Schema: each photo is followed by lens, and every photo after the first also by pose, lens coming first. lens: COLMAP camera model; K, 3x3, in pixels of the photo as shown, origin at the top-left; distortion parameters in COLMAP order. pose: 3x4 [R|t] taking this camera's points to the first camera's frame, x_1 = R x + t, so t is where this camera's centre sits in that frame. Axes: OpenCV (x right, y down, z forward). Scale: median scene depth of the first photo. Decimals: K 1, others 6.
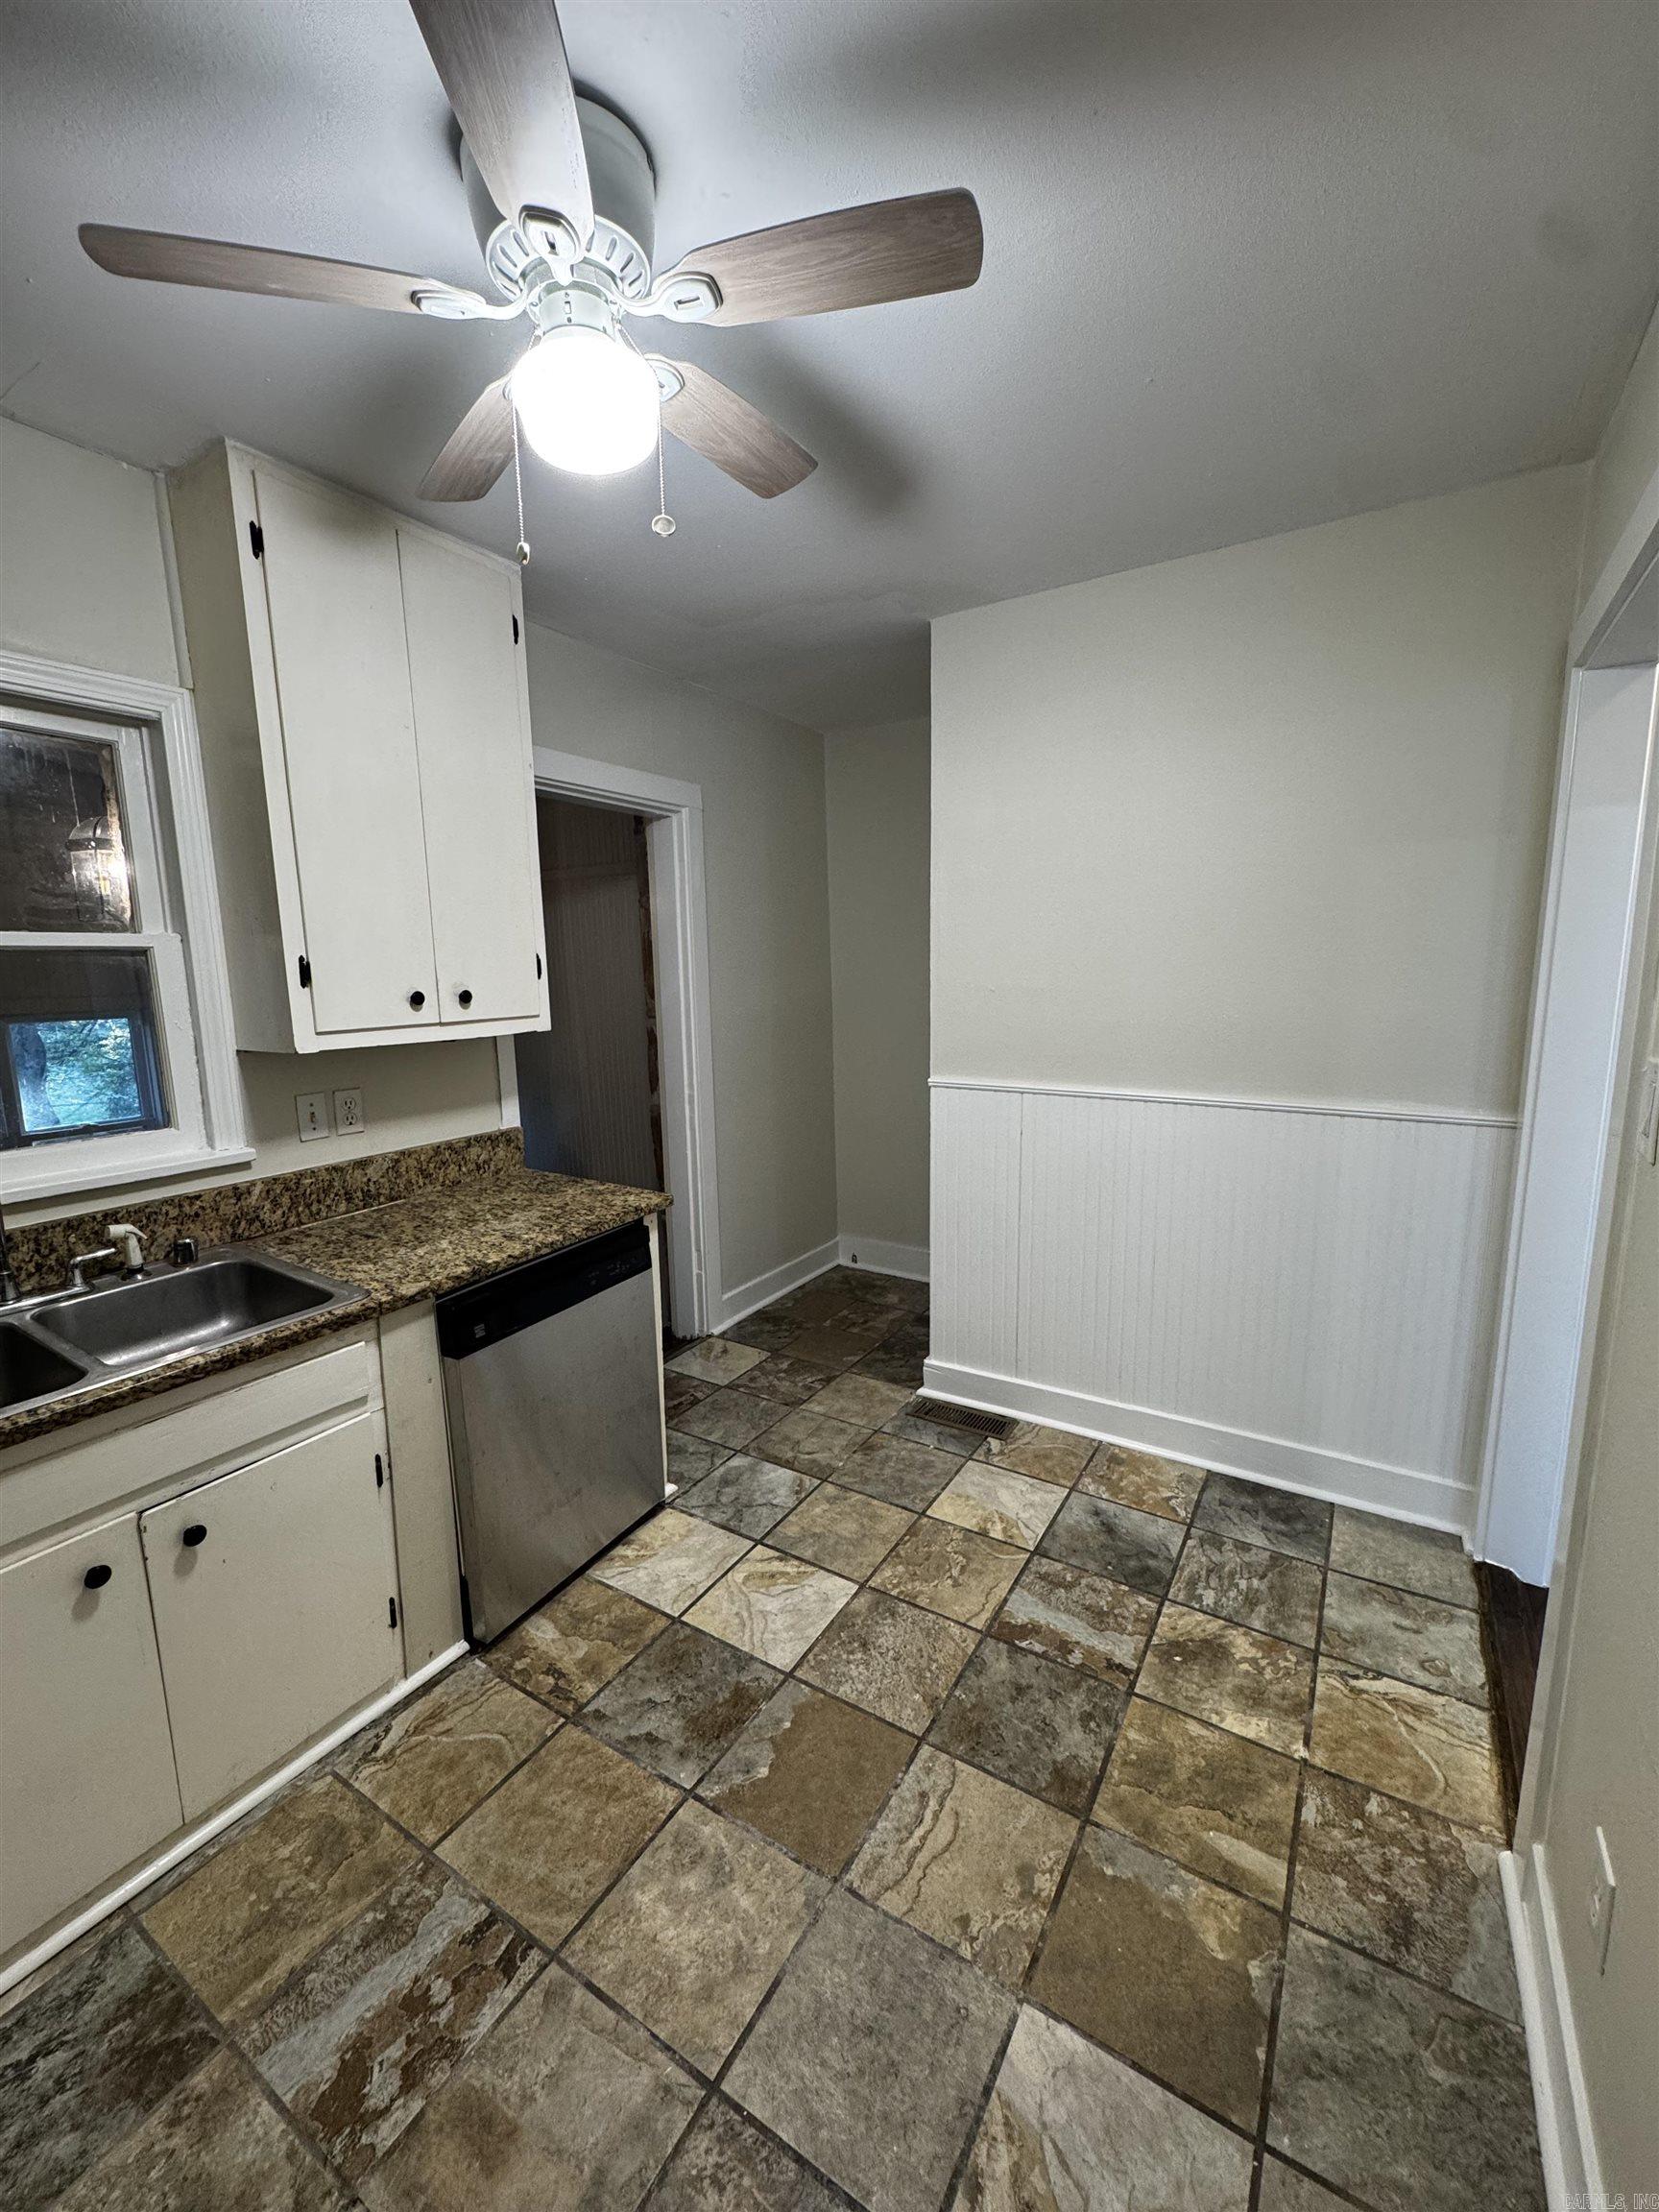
lens RADIAL K [[883.6, 0, 834.4], [0, 883.6, 1099.7], [0, 0, 1]] dist [-0.003326, 0.000211]
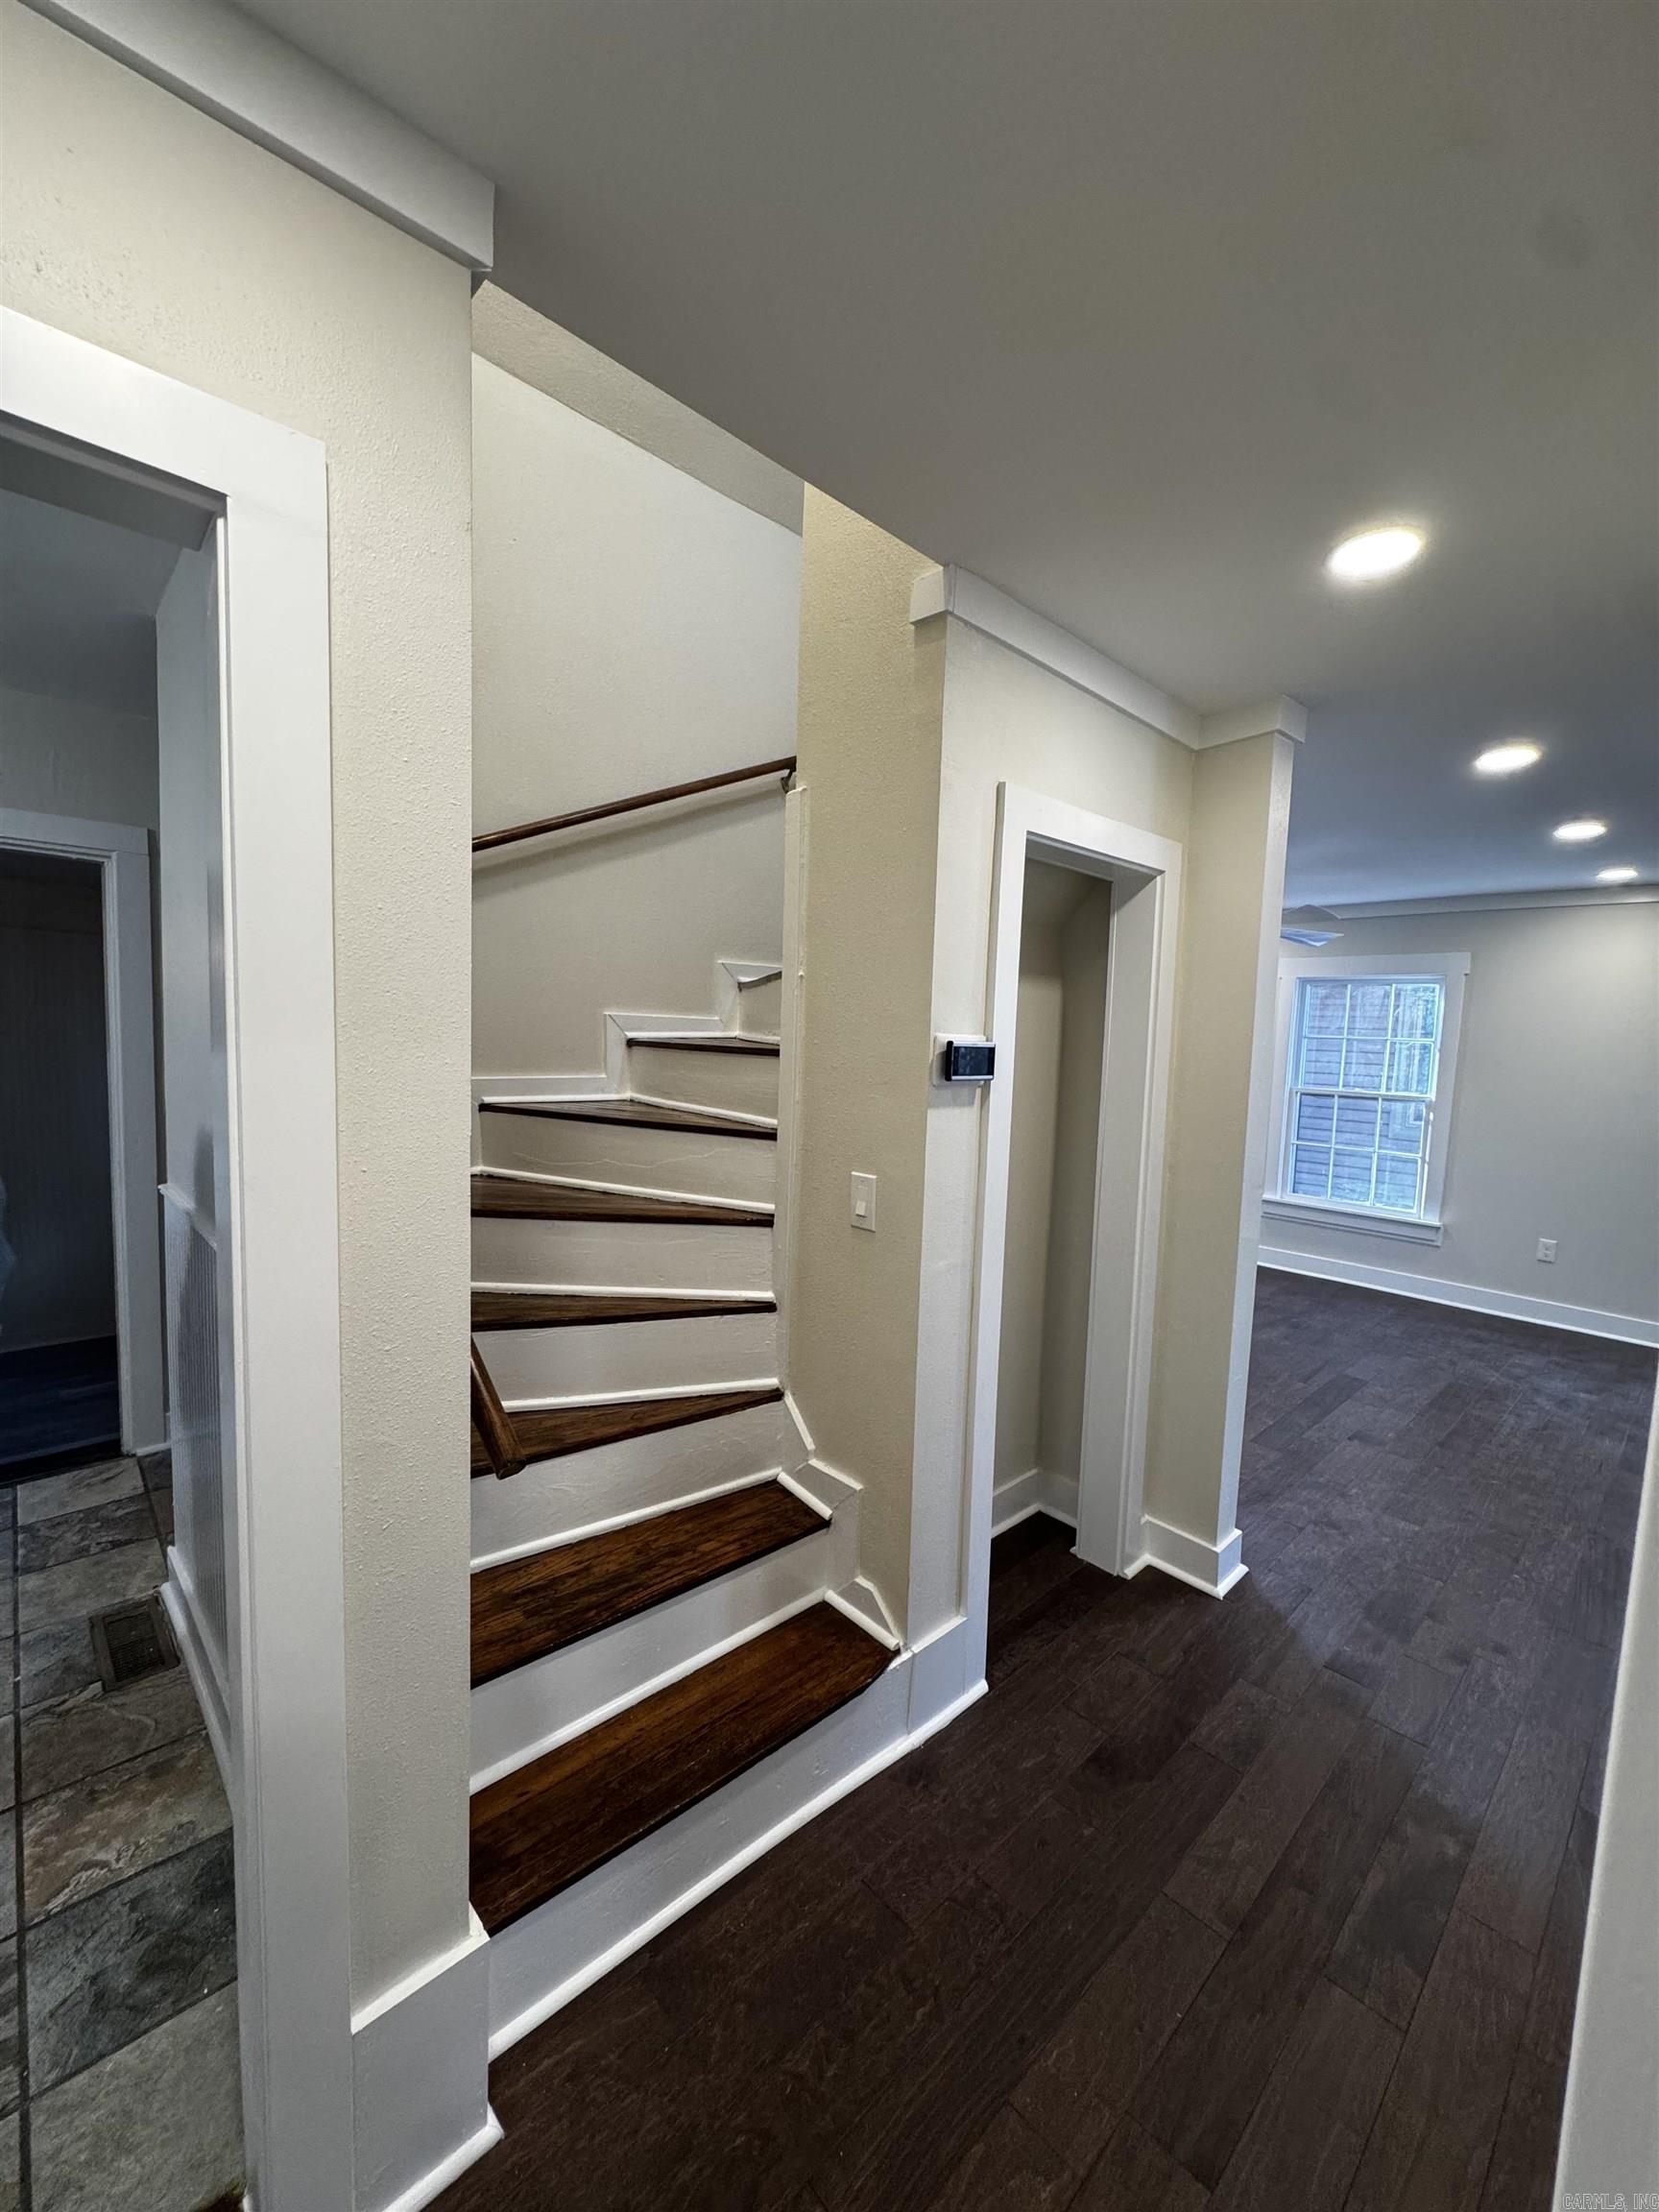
lens RADIAL K [[883.6, 0, 824.6], [0, 883.6, 1106.4], [0, 0, 1]] dist [-0.003326, 0.000211]
pose [[0.963485, 0.068749, -0.258785, 1.402741], [-0.087992, 0.994094, -0.063512, -0.146186], [0.252890, 0.083964, 0.963845, 0.641675]]
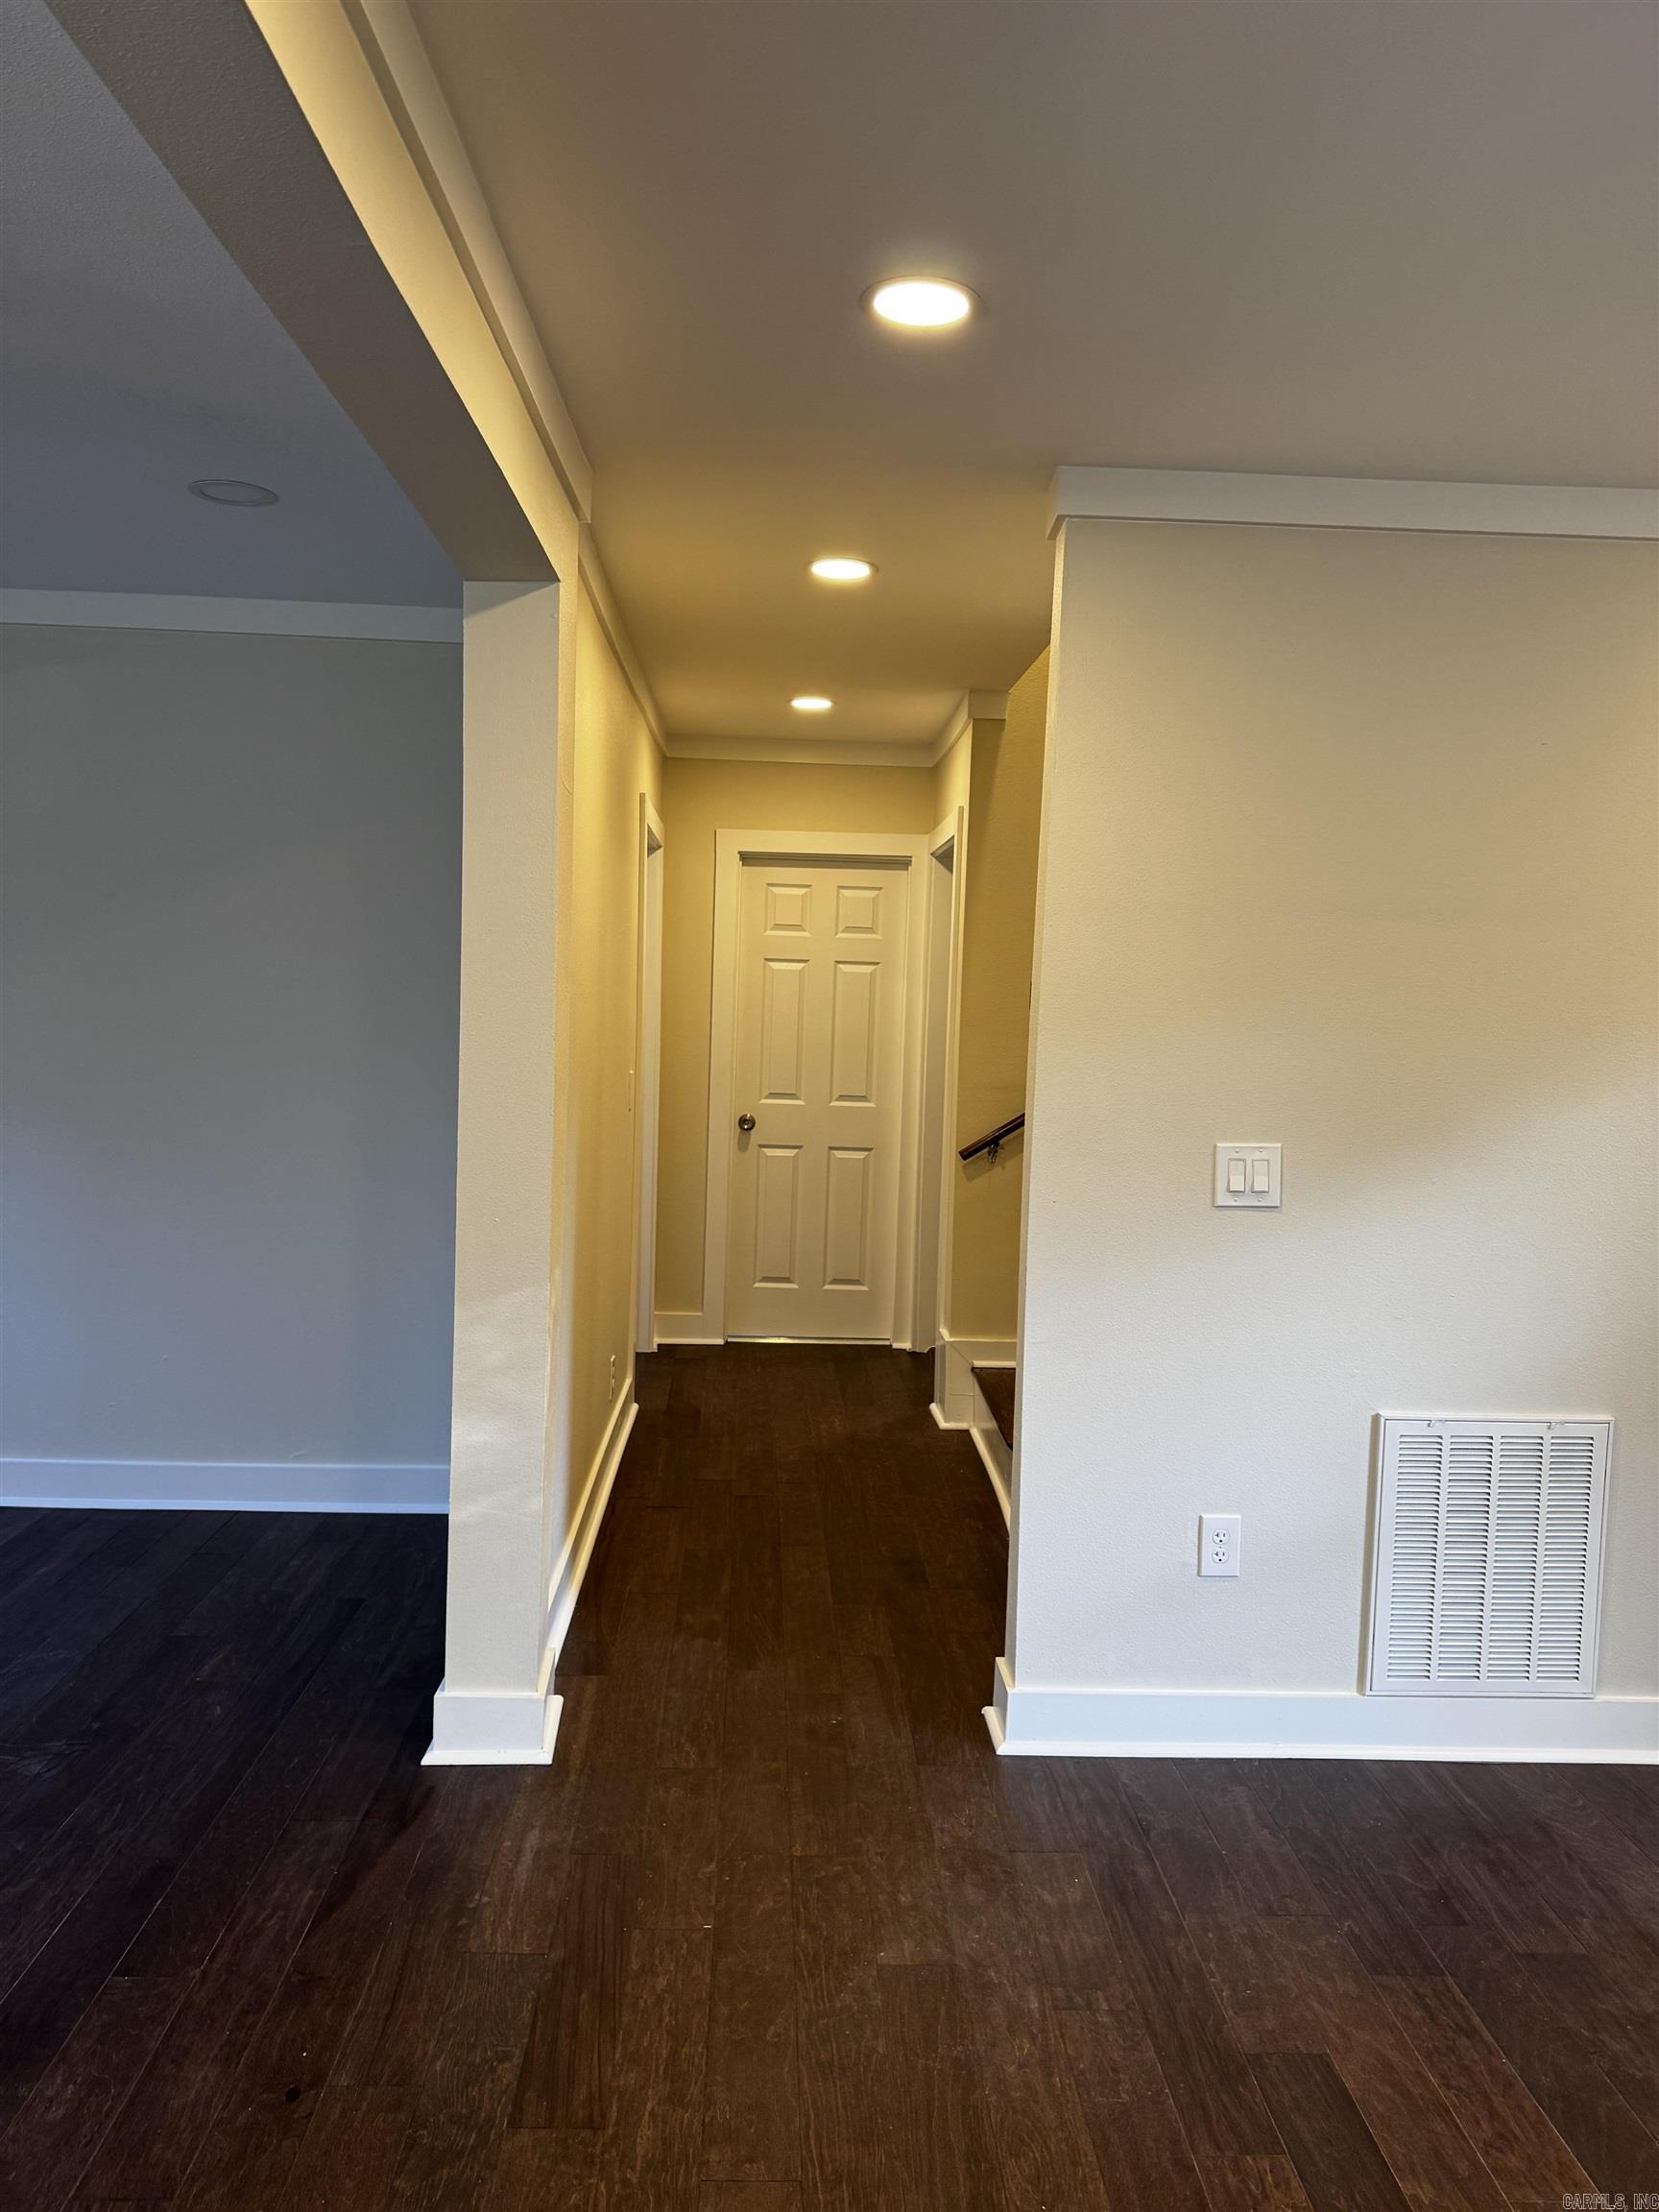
lens RADIAL K [[1550.4, 0, 825.6], [0, 1550.4, 1105.5], [0, 0, 1]] dist [0.010215, -0.009322]
pose [[-0.830633, 0.025815, -0.556221, 2.849198], [-0.110282, 0.971510, 0.209779, -0.560473], [0.545790, 0.235590, -0.804121, 3.415451]]
